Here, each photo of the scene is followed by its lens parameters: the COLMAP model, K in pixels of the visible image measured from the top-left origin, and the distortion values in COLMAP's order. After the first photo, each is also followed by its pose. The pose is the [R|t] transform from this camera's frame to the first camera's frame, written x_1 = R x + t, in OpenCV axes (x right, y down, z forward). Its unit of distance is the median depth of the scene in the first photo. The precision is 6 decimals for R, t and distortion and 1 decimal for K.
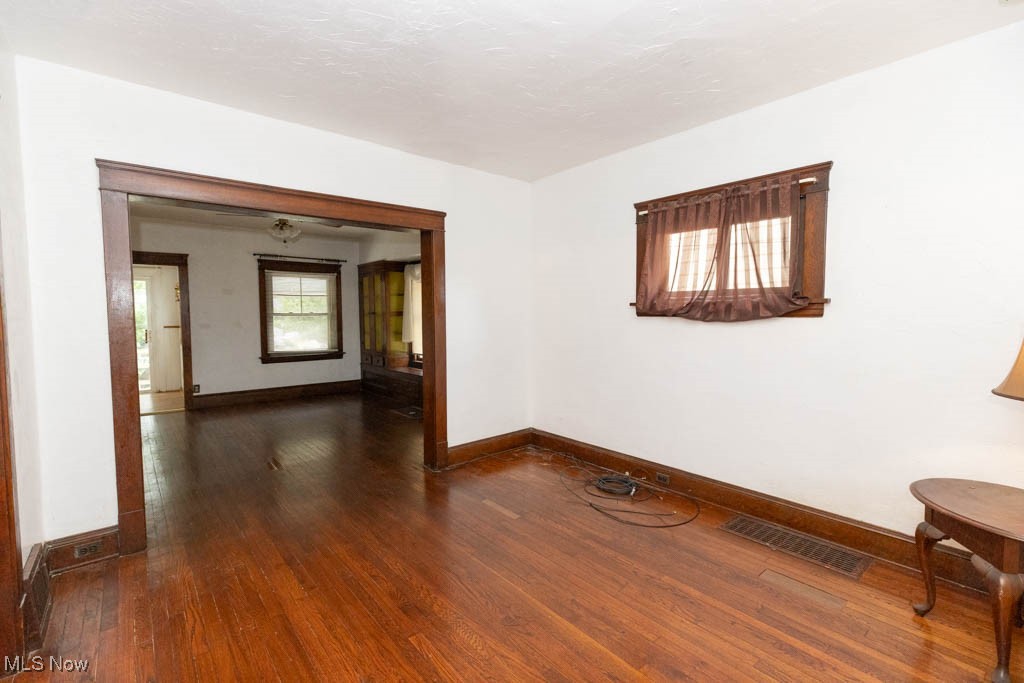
lens RADIAL K [[455.3, 0, 508.2], [0, 455.3, 340.3], [0, 0, 1]] dist [0.001837, 0.000254]
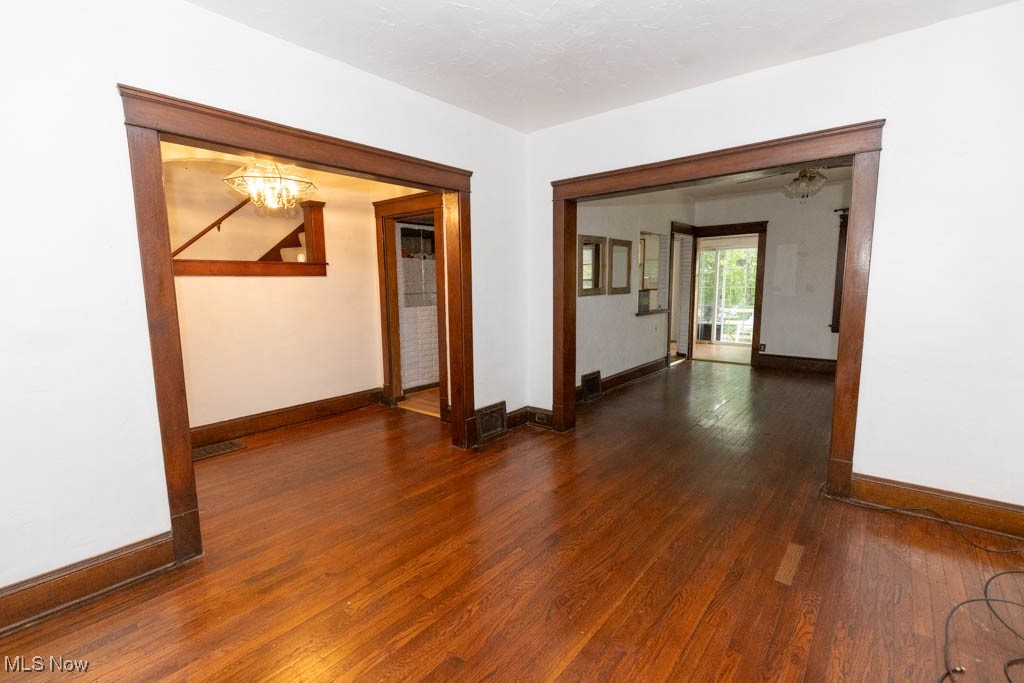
lens RADIAL K [[458.9, 0, 510.6], [0, 458.9, 344.5], [0, 0, 1]] dist [0.001625, 0.000222]
pose [[0.168111, 0.138796, -0.975948, 0.381779], [-0.049695, 0.989972, 0.132231, -0.020871], [0.984515, 0.026270, 0.173323, 0.315626]]
